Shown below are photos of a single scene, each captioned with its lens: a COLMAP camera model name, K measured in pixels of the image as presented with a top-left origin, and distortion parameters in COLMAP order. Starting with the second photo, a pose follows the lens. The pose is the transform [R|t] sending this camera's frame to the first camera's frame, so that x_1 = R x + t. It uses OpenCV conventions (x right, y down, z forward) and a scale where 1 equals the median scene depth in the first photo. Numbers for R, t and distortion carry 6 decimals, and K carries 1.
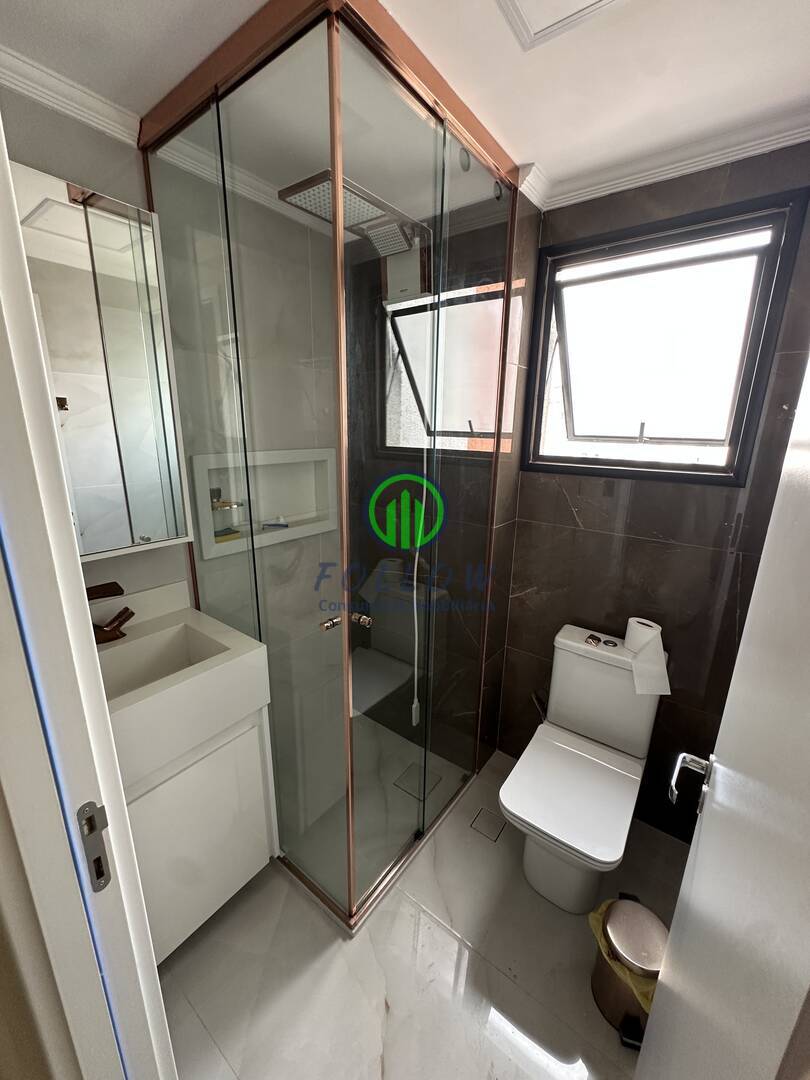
lens RADIAL K [[431.9, 0, 404.4], [0, 431.9, 539.8], [0, 0, 1]] dist [-0.002341, 0.000427]
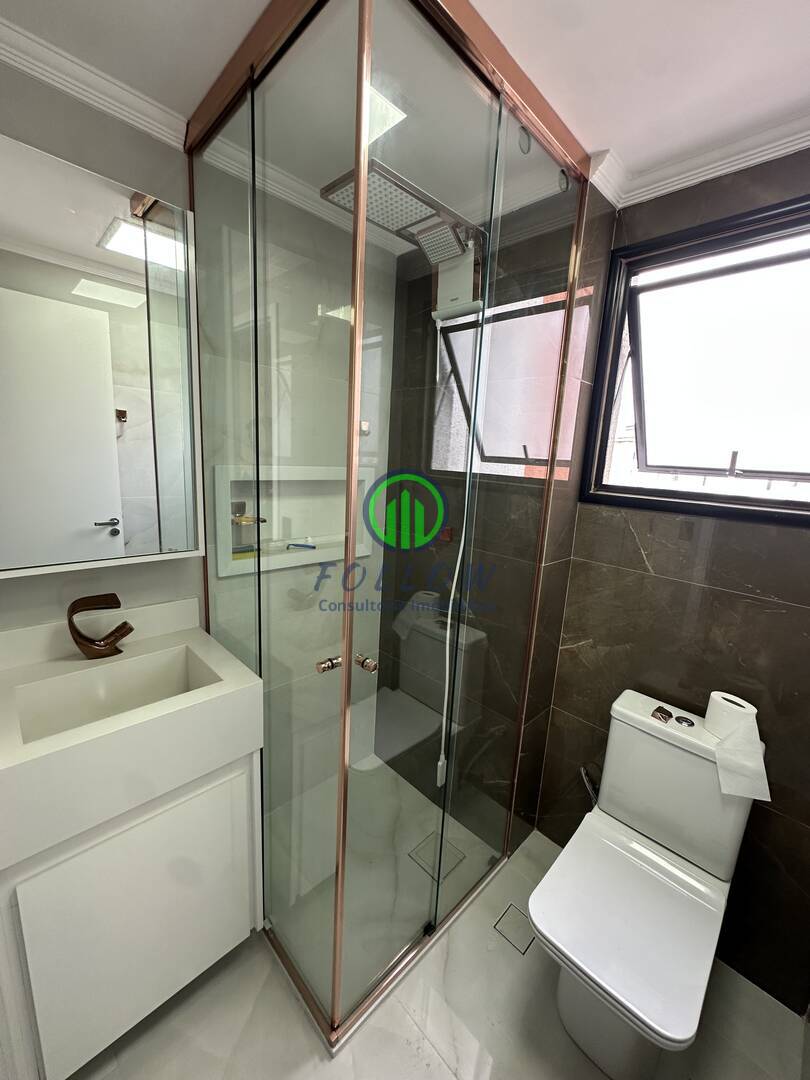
lens RADIAL K [[431.9, 0, 404.9], [0, 431.9, 538.4], [0, 0, 1]] dist [-0.002341, 0.000427]
pose [[0.988932, 0.065148, -0.133299, 0.050547], [-0.074609, 0.994943, -0.067247, -0.003251], [0.128244, 0.076448, 0.988792, 0.121748]]
